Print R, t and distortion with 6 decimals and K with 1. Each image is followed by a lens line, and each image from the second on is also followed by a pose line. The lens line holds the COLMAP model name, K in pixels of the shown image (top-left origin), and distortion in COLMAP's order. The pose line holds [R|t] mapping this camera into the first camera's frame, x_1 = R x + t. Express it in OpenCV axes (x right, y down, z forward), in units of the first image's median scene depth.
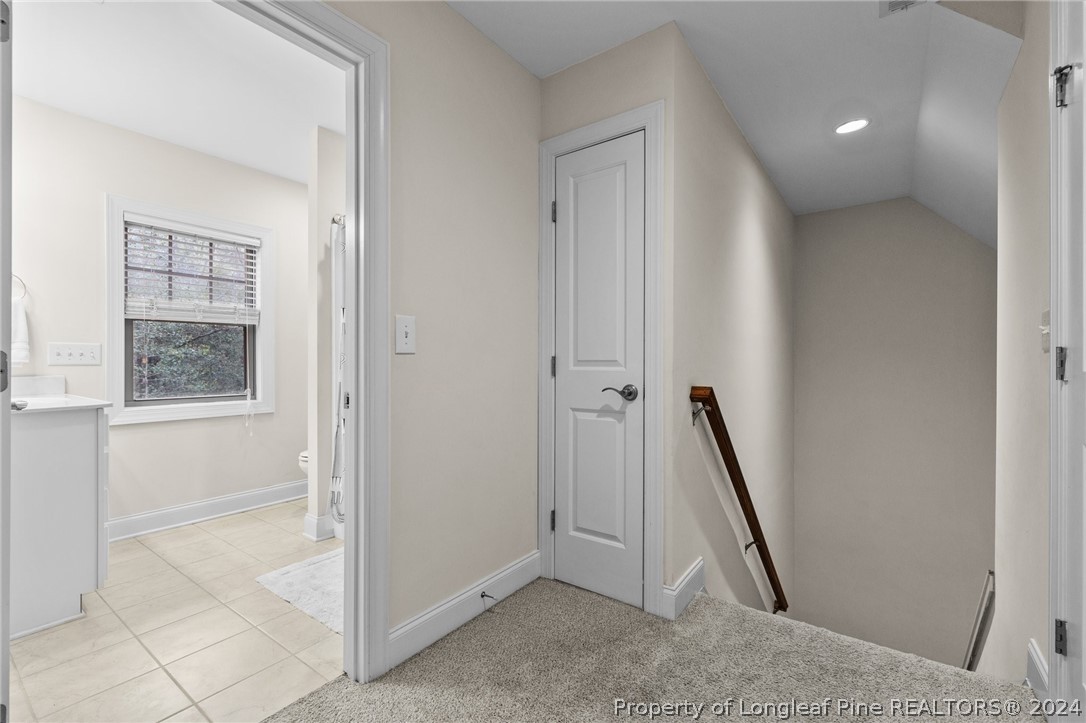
lens RADIAL K [[475.1, 0, 537.7], [0, 475.1, 365.8], [0, 0, 1]] dist [0.005774, -0.002983]
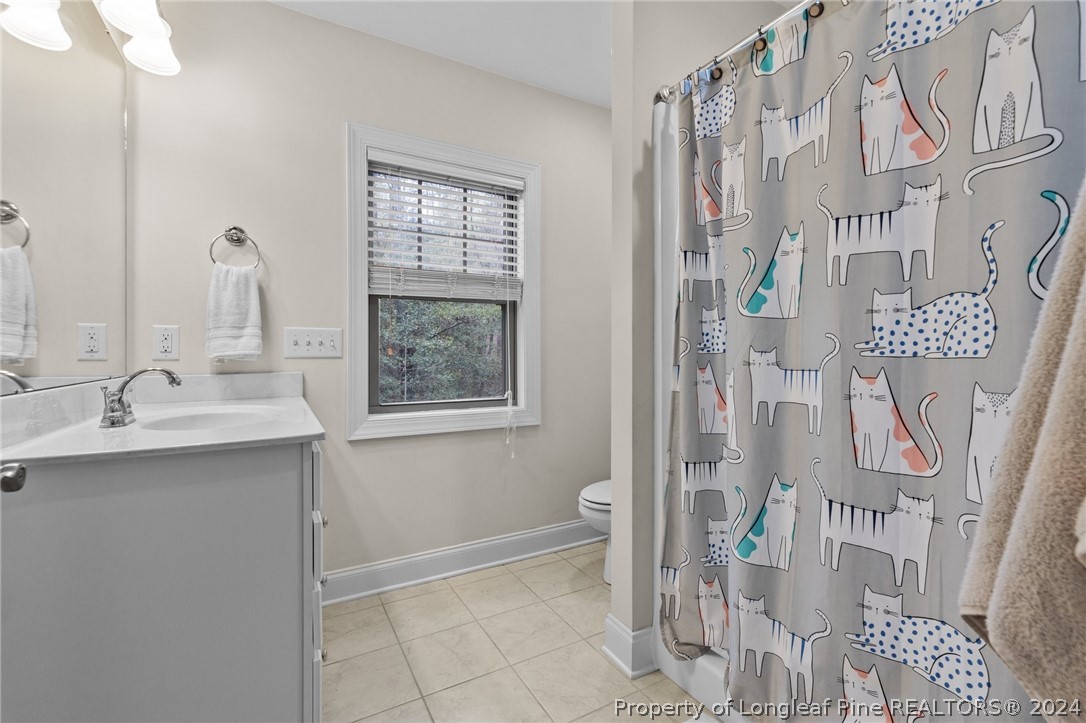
lens RADIAL K [[475.1, 0, 545.0], [0, 475.1, 358.3], [0, 0, 1]] dist [0.005774, -0.002983]
pose [[0.917462, 0.003594, -0.397808, -0.291203], [-0.001417, 0.999982, 0.005767, -0.004486], [0.397821, -0.004727, 0.917451, 0.389416]]
